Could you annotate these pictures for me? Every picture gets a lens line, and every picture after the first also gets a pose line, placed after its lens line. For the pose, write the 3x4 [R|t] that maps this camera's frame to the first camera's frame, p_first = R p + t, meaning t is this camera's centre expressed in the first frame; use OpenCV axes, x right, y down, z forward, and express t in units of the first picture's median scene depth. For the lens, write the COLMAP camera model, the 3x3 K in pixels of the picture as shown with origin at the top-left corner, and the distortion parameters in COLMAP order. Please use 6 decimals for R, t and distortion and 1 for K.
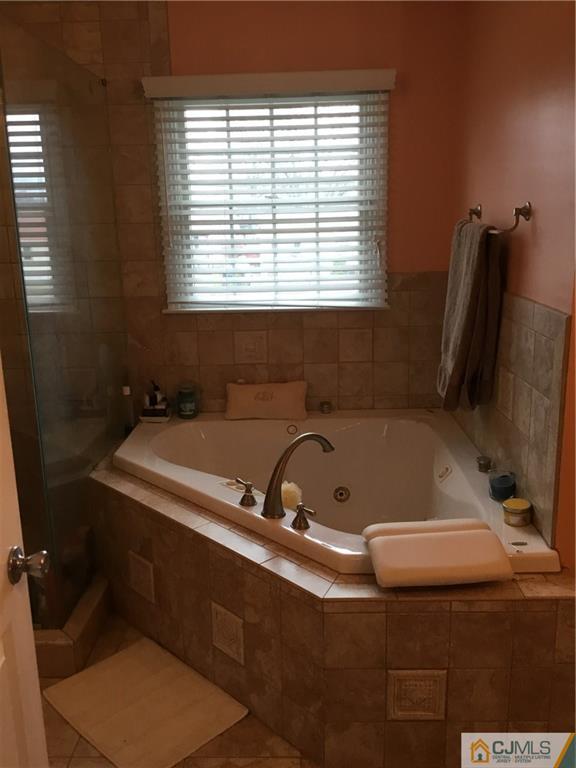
lens RADIAL K [[683.2, 0, 288.8], [0, 683.2, 384.7], [0, 0, 1]] dist [0.079066, -0.106250]
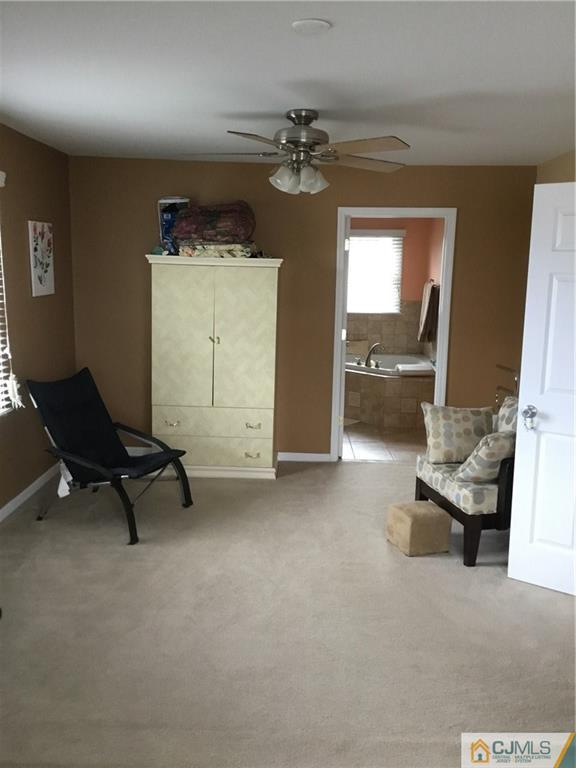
lens RADIAL K [[683.2, 0, 286.8], [0, 683.2, 384.6], [0, 0, 1]] dist [0.079066, -0.106250]
pose [[0.999416, 0.033867, 0.004597, -0.354082], [-0.033514, 0.997481, -0.062522, 0.406152], [-0.006703, 0.062331, 0.998033, -1.925590]]
